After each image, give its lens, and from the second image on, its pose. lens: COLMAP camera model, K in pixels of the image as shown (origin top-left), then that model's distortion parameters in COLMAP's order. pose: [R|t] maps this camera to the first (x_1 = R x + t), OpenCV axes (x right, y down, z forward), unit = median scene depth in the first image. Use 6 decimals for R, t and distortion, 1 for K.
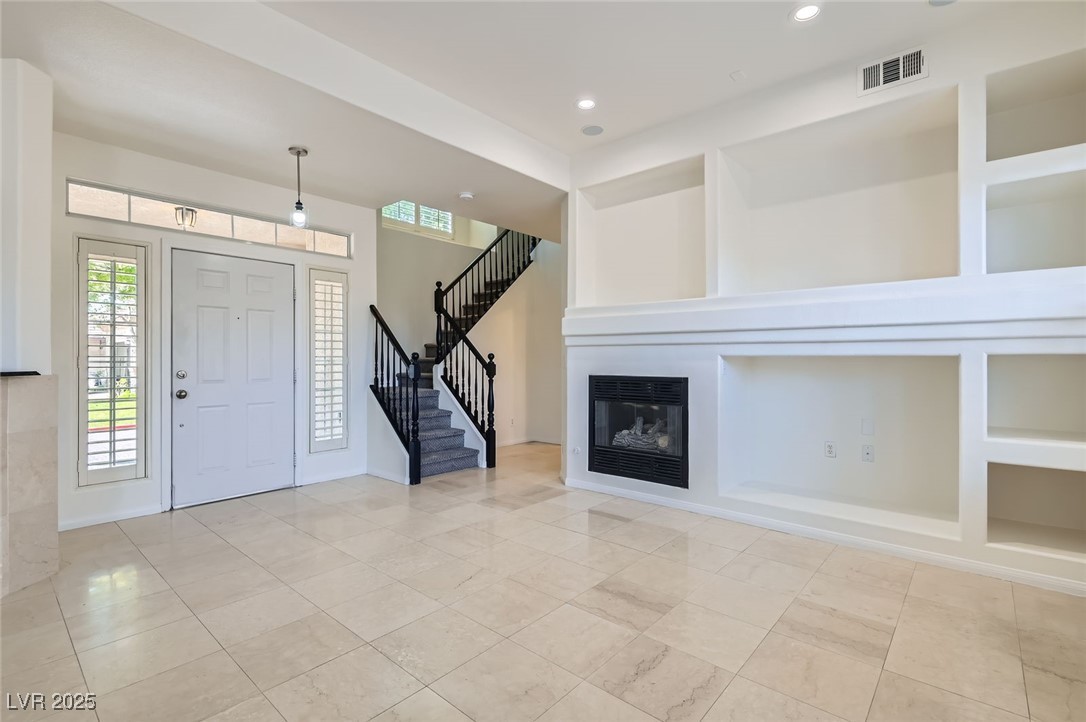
lens RADIAL K [[496.7, 0, 535.6], [0, 496.7, 358.4], [0, 0, 1]] dist [0.001809, -0.000998]
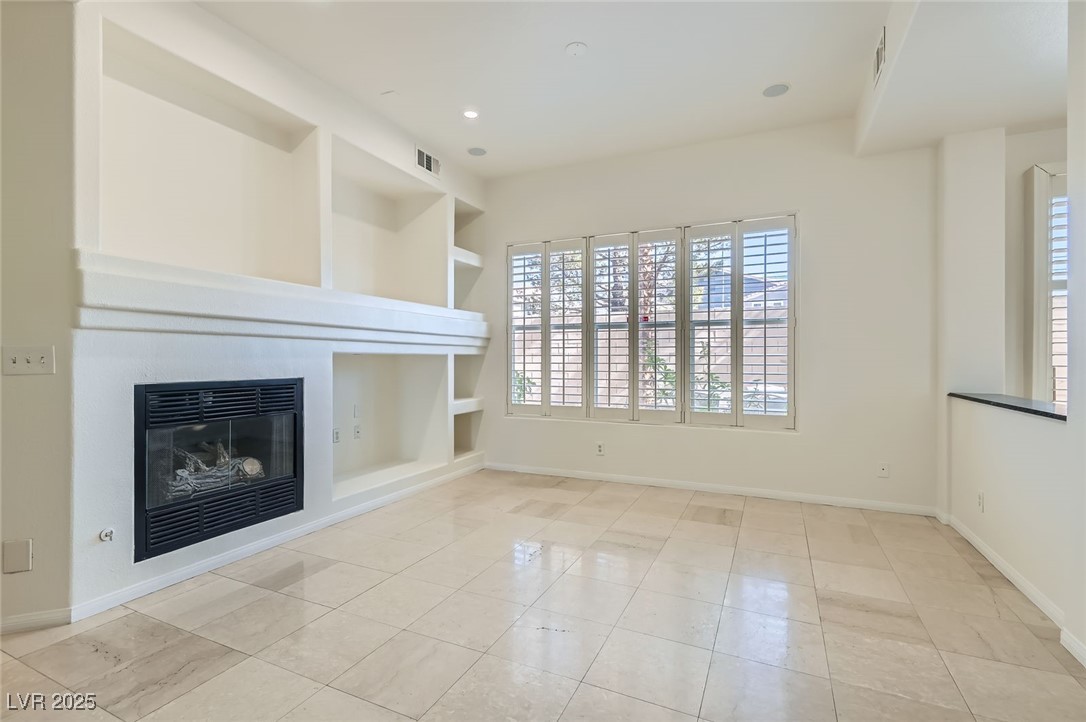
lens RADIAL K [[496.7, 0, 545.0], [0, 496.7, 356.7], [0, 0, 1]] dist [0.001809, -0.000998]
pose [[-0.287898, 0.004611, 0.957650, -0.609015], [-0.001050, 0.999986, -0.005130, 0.006182], [-0.957660, -0.002482, -0.287889, 0.829692]]
